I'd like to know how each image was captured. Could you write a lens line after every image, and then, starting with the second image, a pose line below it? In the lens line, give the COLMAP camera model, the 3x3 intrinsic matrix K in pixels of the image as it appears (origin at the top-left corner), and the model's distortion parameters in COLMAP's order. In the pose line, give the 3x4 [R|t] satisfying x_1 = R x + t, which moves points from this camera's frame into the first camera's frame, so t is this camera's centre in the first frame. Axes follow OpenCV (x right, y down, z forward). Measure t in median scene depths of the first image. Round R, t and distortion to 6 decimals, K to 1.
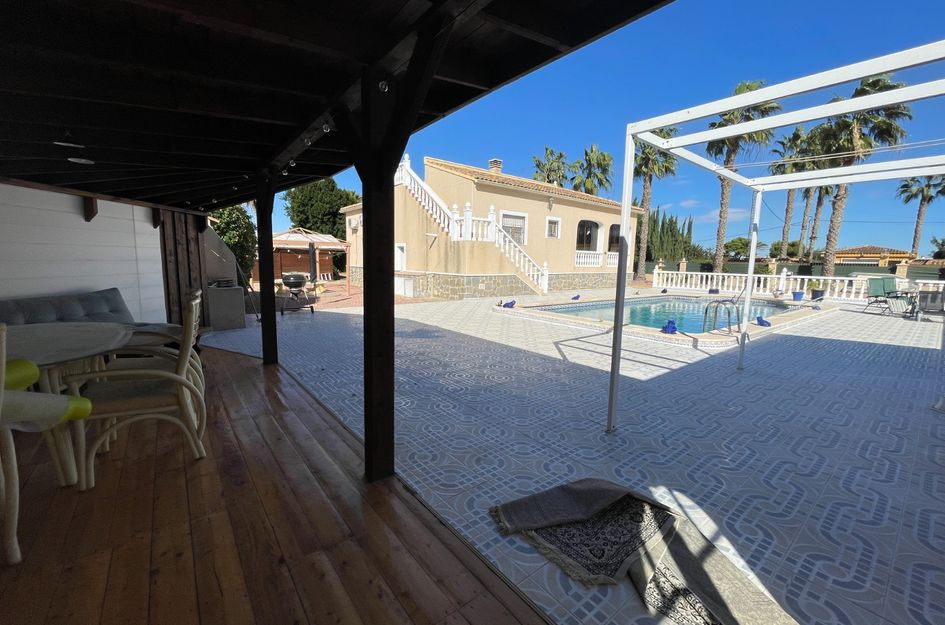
lens RADIAL K [[380.9, 0, 469.1], [0, 380.9, 310.4], [0, 0, 1]] dist [-0.002573, -0.000484]
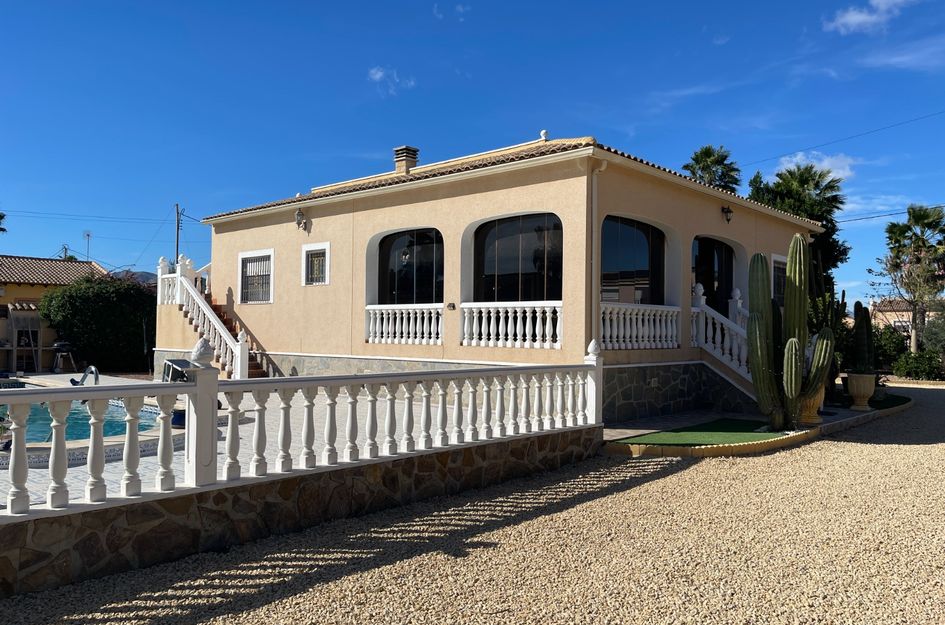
lens RADIAL K [[732.0, 0, 472.4], [0, 732.0, 312.9], [0, 0, 1]] dist [0.001573, 0.000109]
pose [[0.147044, -0.047197, -0.988003, 1.028285], [-0.142013, 0.987505, -0.068309, -0.102219], [0.978882, 0.150354, 0.138504, 0.928626]]
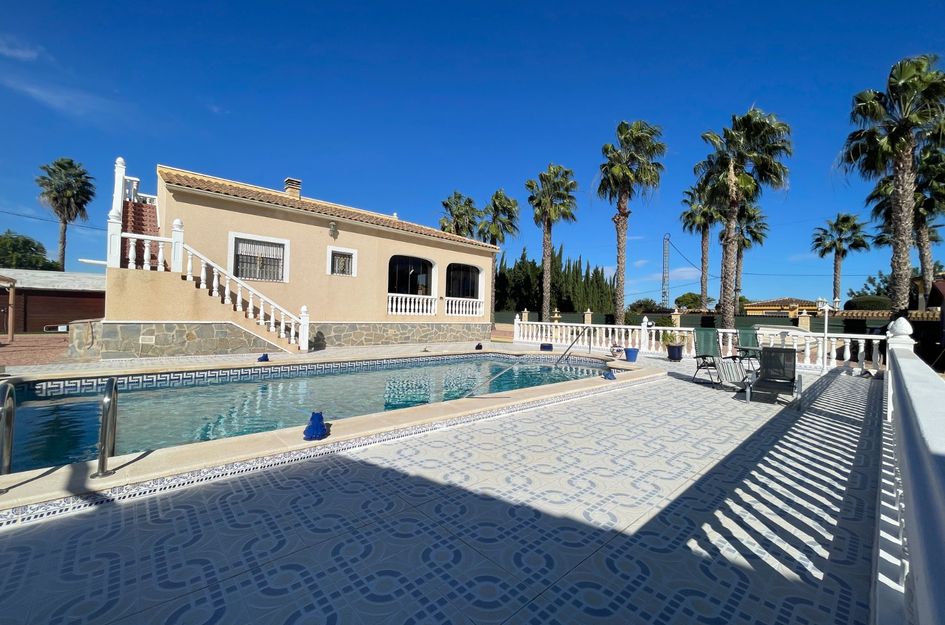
lens RADIAL K [[386.5, 0, 466.0], [0, 386.5, 313.6], [0, 0, 1]] dist [-0.001489, -0.000047]
pose [[0.997276, 0.006085, 0.073516, 0.351582], [0.003715, 0.991185, -0.132434, -0.013067], [-0.073673, 0.132347, 0.988462, 0.211842]]
